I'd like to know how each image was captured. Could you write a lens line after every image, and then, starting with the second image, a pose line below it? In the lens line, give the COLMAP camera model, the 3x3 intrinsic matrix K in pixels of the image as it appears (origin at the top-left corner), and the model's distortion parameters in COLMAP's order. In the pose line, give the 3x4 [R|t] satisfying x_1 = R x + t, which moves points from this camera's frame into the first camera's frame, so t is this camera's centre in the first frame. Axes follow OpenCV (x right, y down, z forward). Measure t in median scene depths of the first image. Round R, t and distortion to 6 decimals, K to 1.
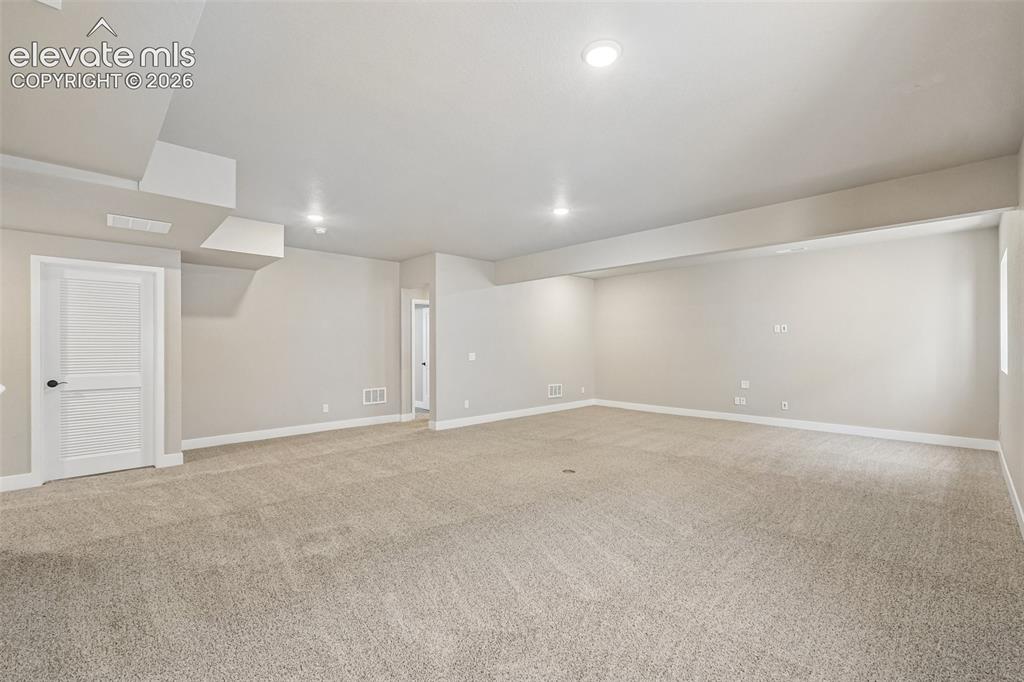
lens RADIAL K [[443.9, 0, 512.1], [0, 443.9, 344.1], [0, 0, 1]] dist [0.001151, 0.000123]
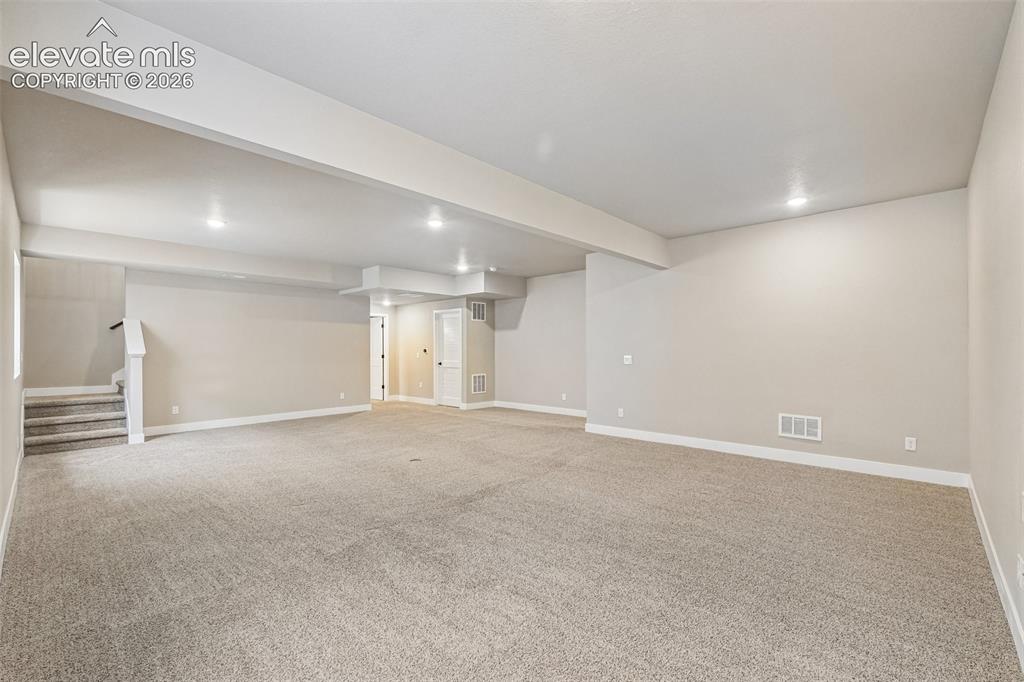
lens RADIAL K [[443.9, 0, 511.8], [0, 443.9, 344.7], [0, 0, 1]] dist [0.001151, 0.000123]
pose [[0.045436, -0.006540, -0.998946, 0.797704], [0.005921, 0.999963, -0.006278, 0.003259], [0.998950, -0.005629, 0.045473, 0.761871]]
